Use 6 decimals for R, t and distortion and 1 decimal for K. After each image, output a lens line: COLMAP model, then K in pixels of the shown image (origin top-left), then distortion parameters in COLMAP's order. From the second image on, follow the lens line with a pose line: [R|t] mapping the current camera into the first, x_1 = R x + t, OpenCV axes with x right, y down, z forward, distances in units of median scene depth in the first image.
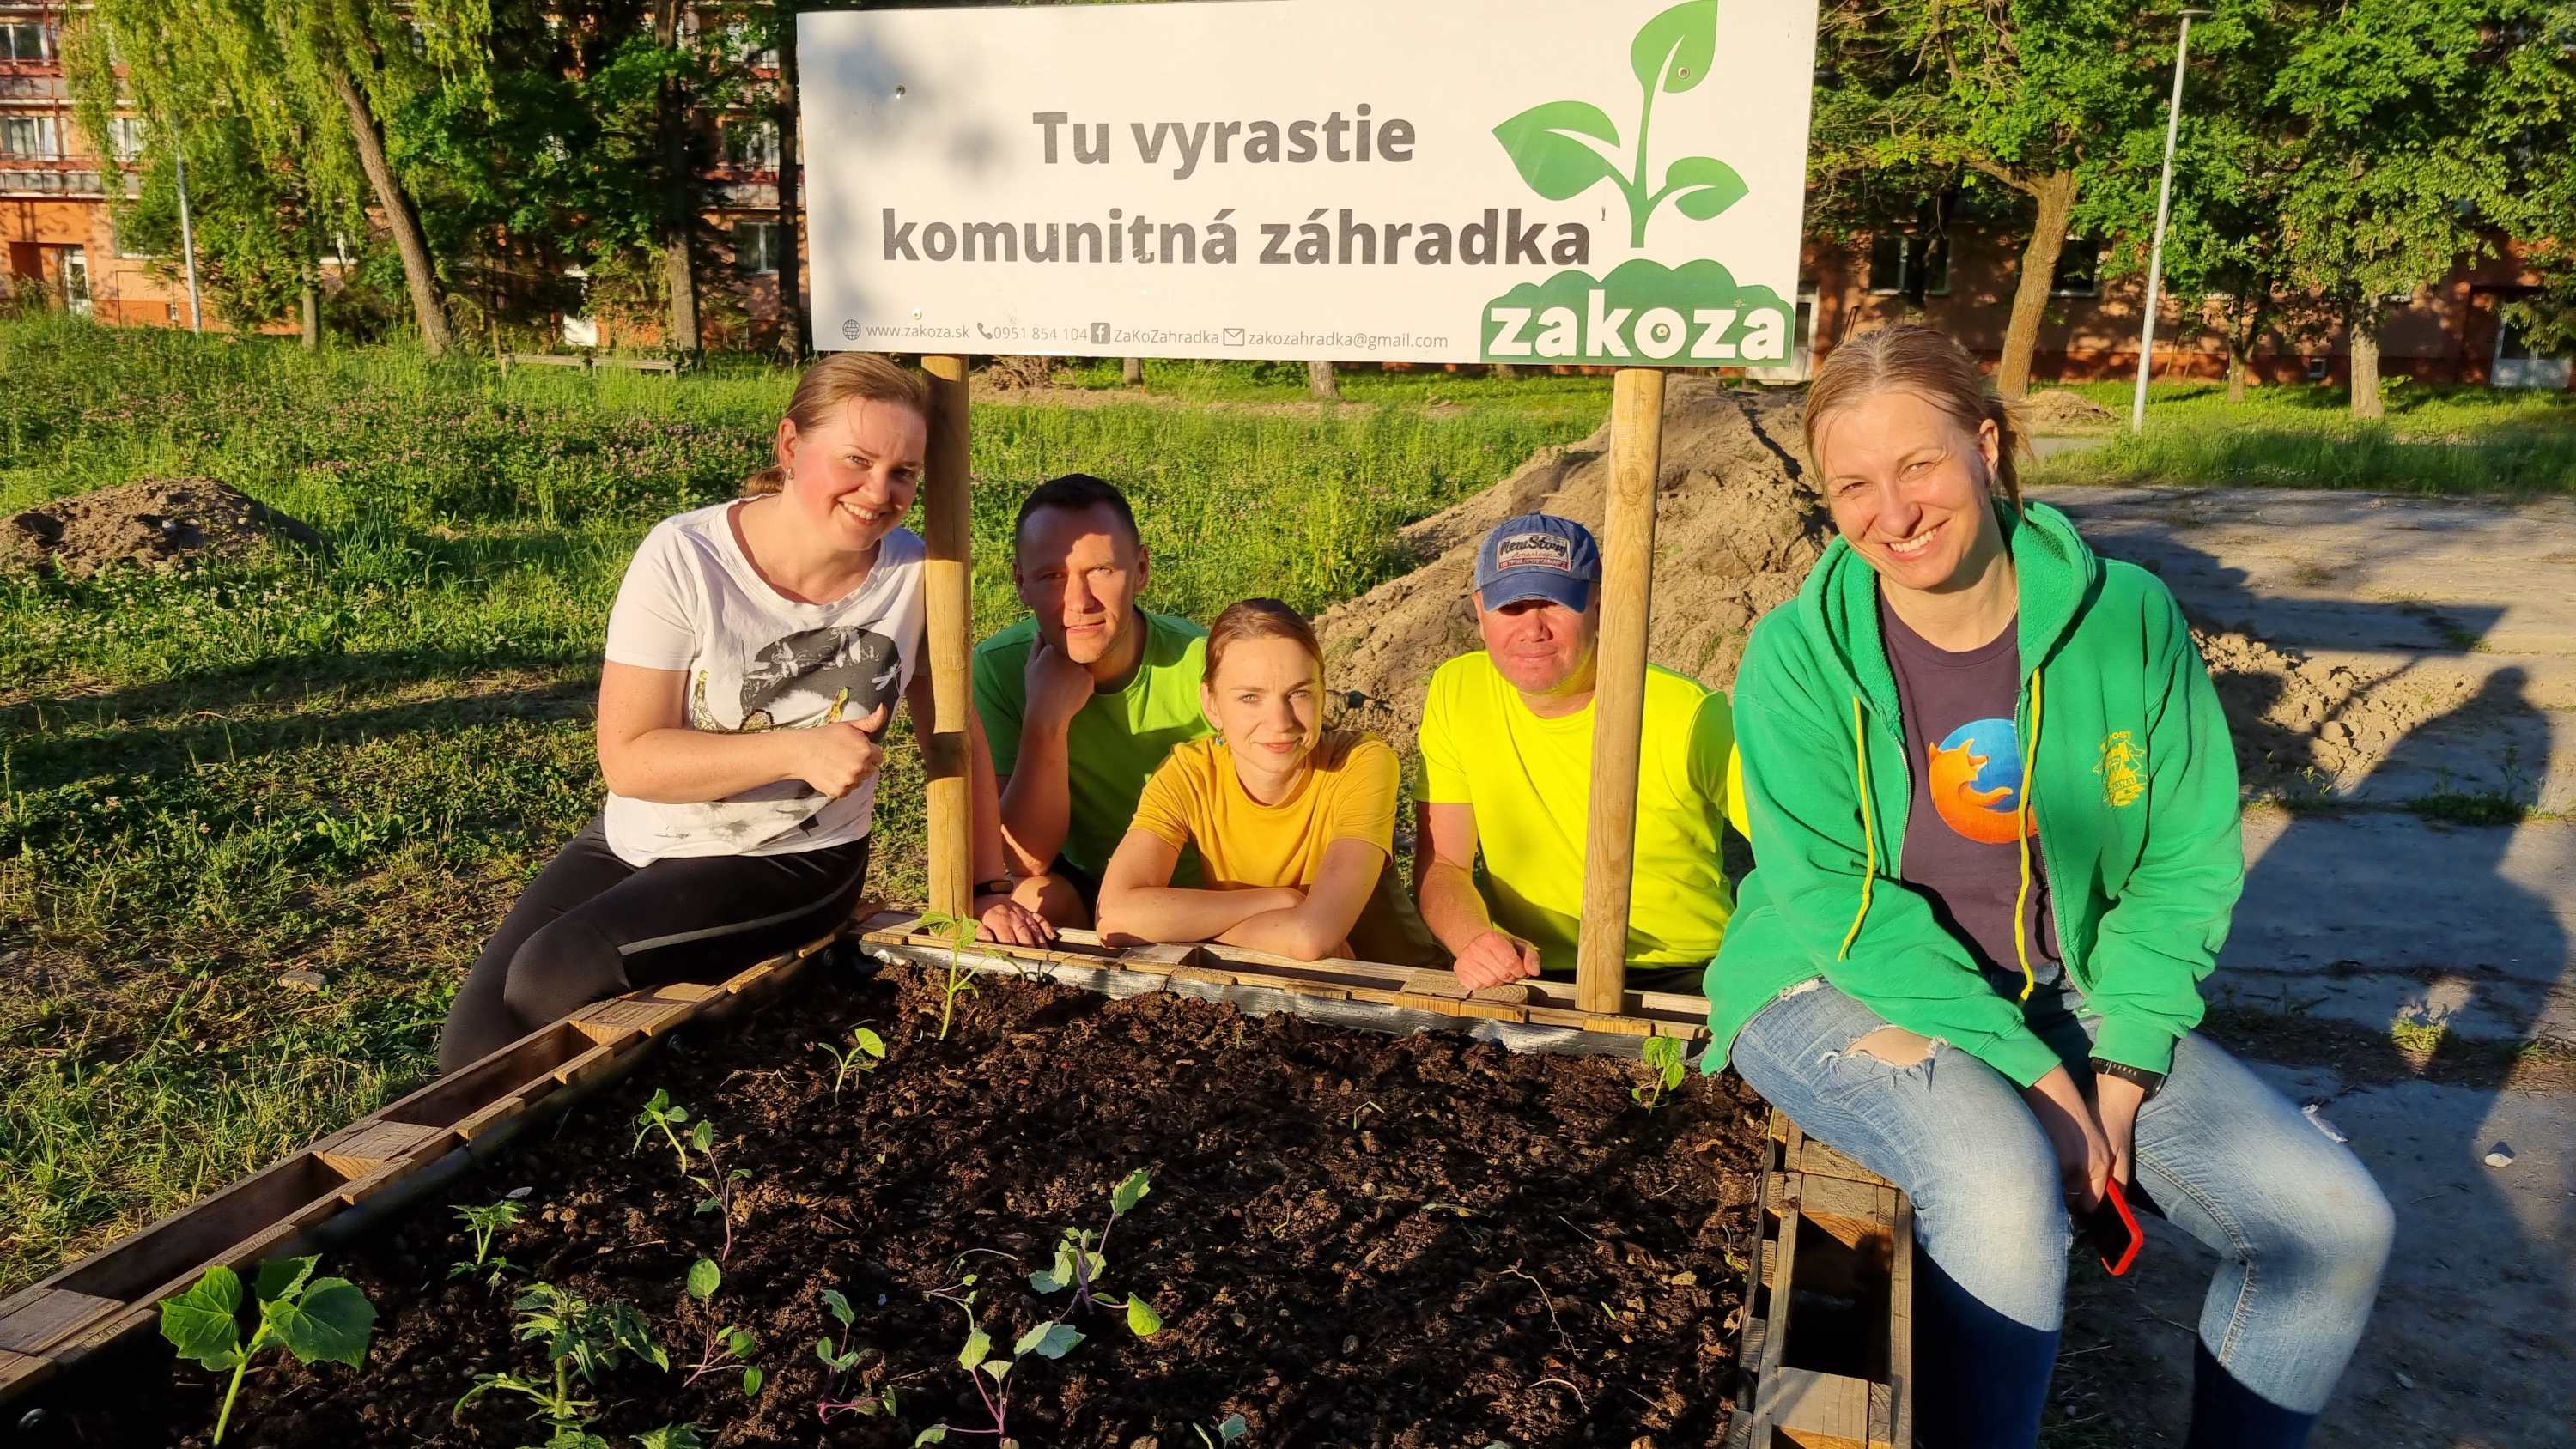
lens RADIAL K [[2089.7, 0, 1288.0], [0, 2089.7, 724.5], [0, 0, 1]] dist [0.068767, -0.143775]
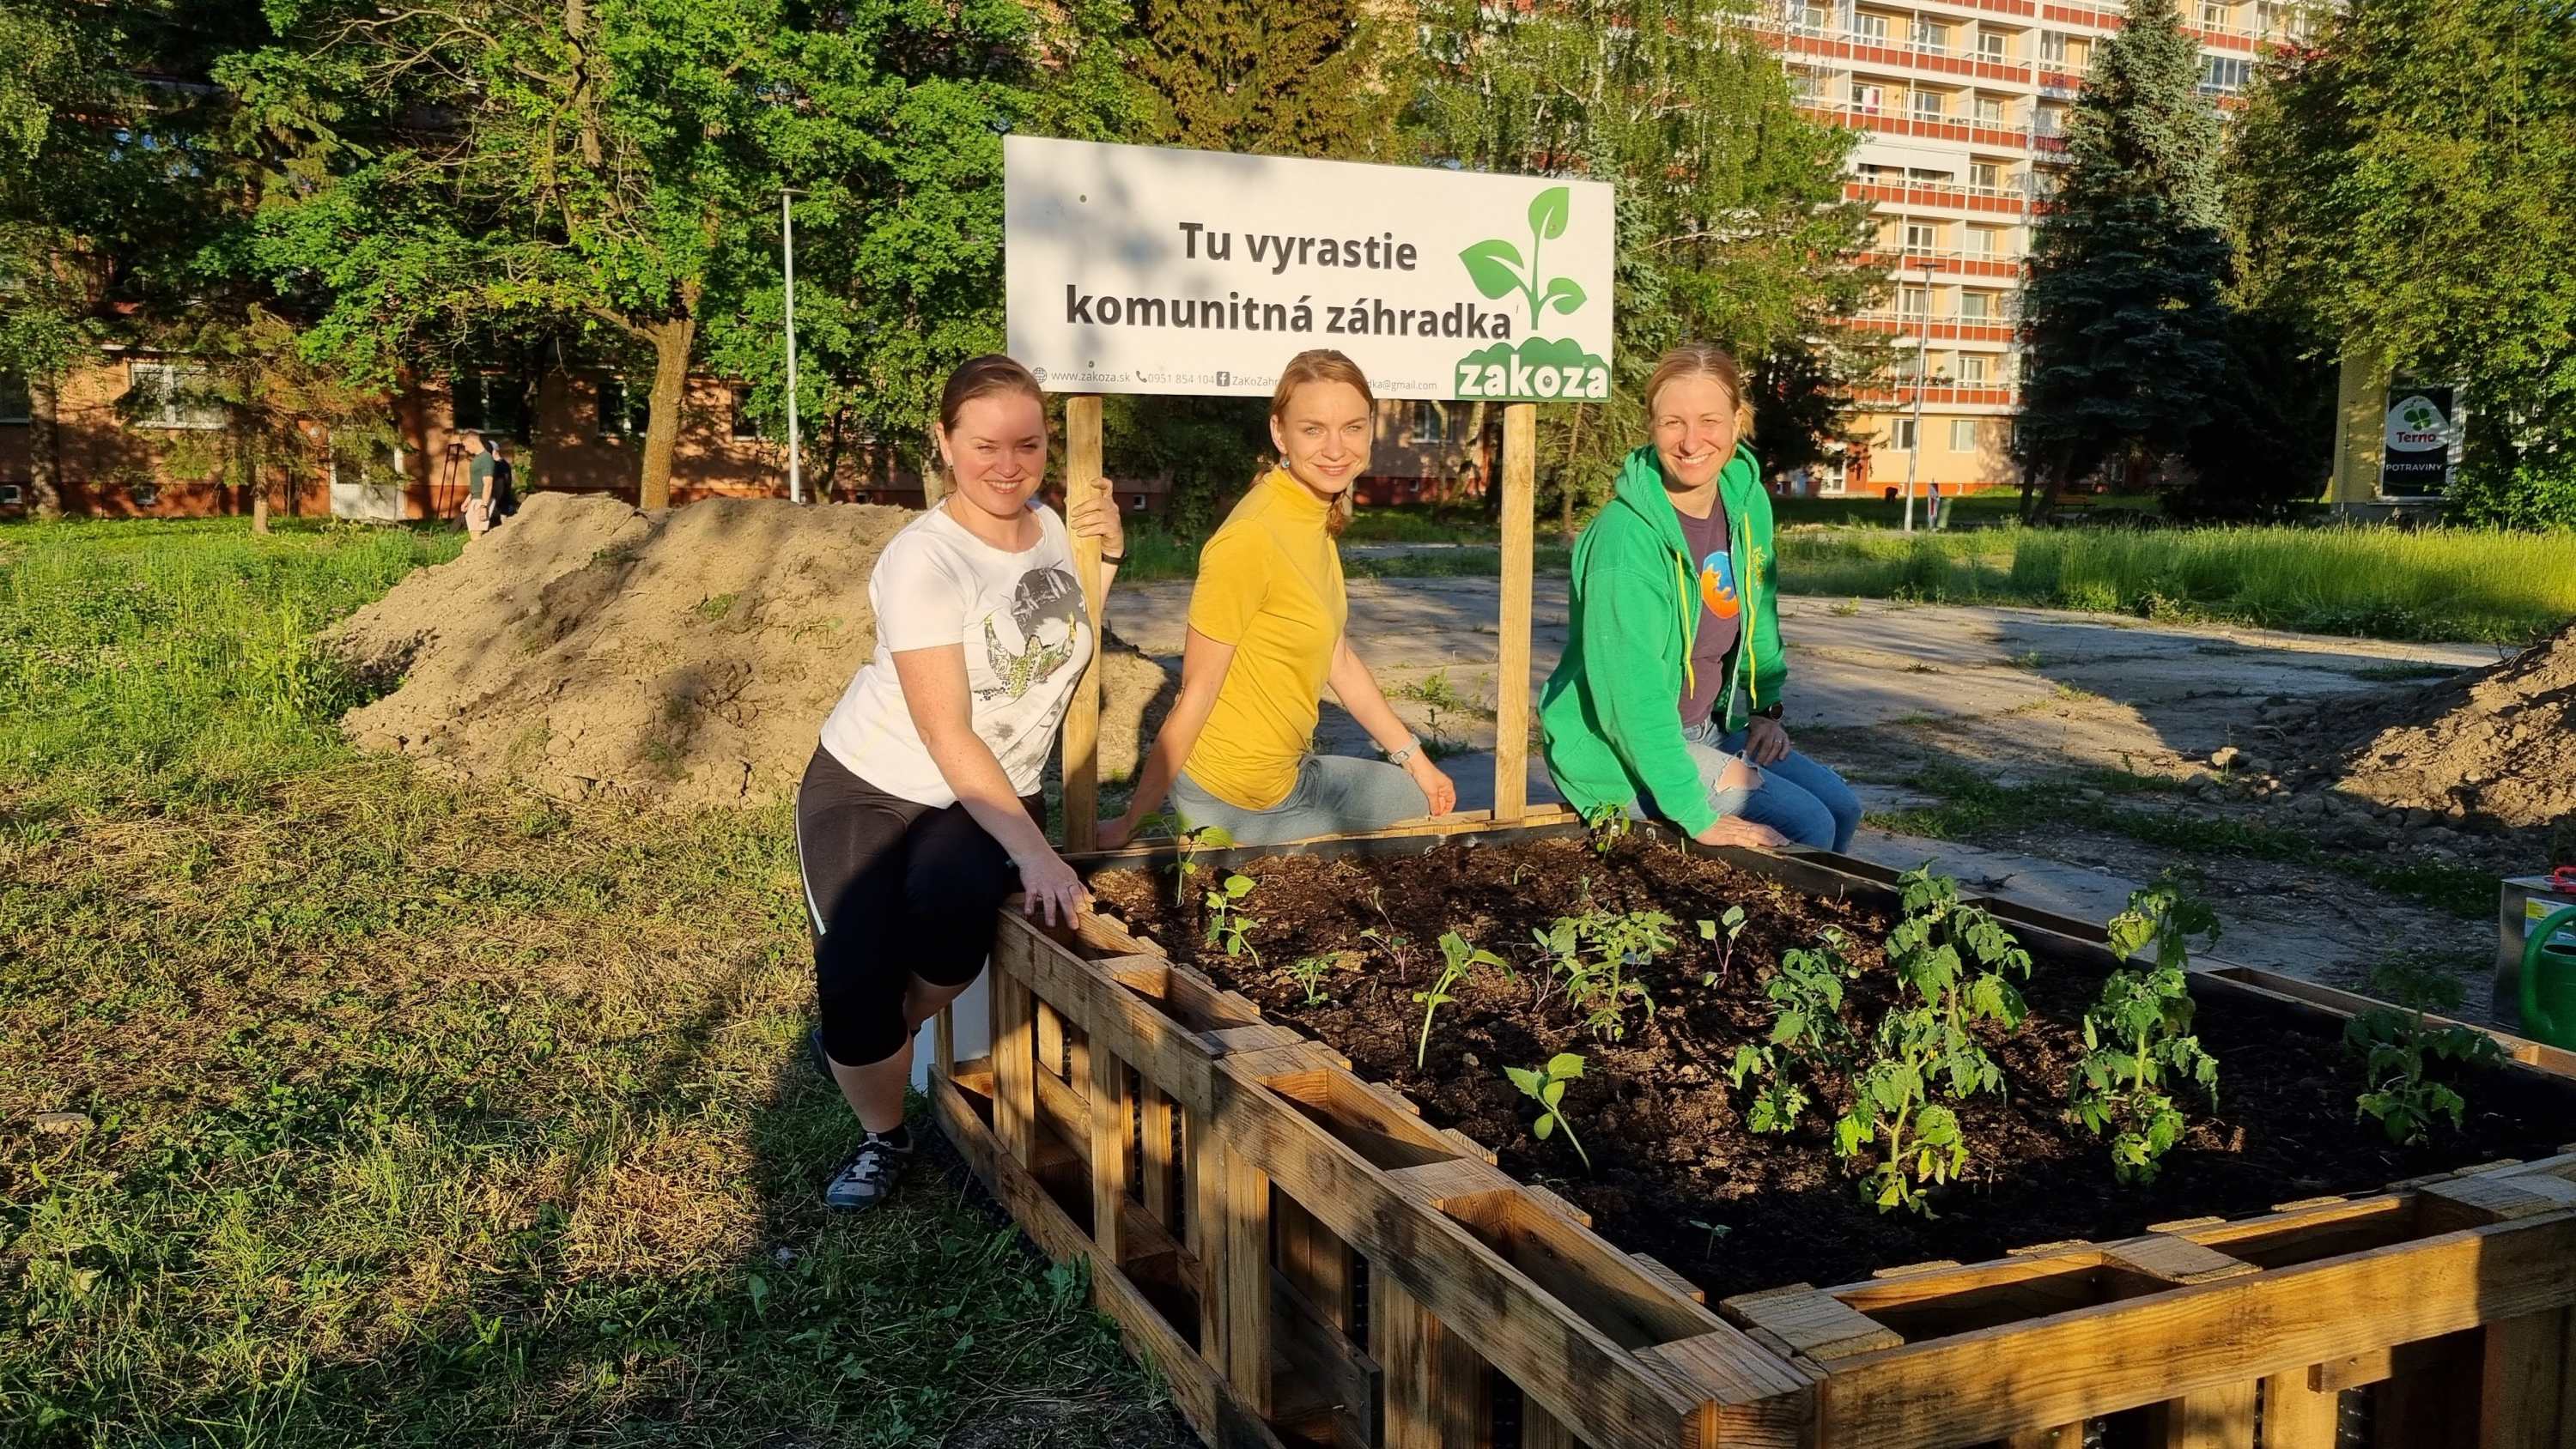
lens RADIAL K [[2089.7, 0, 1288.0], [0, 2089.7, 724.5], [0, 0, 1]] dist [0.068767, -0.143775]
pose [[0.733719, -0.089548, 0.673526, -1.067232], [0.138553, 0.990167, -0.019289, 0.081201], [-0.665176, 0.107472, 0.738912, -0.051724]]
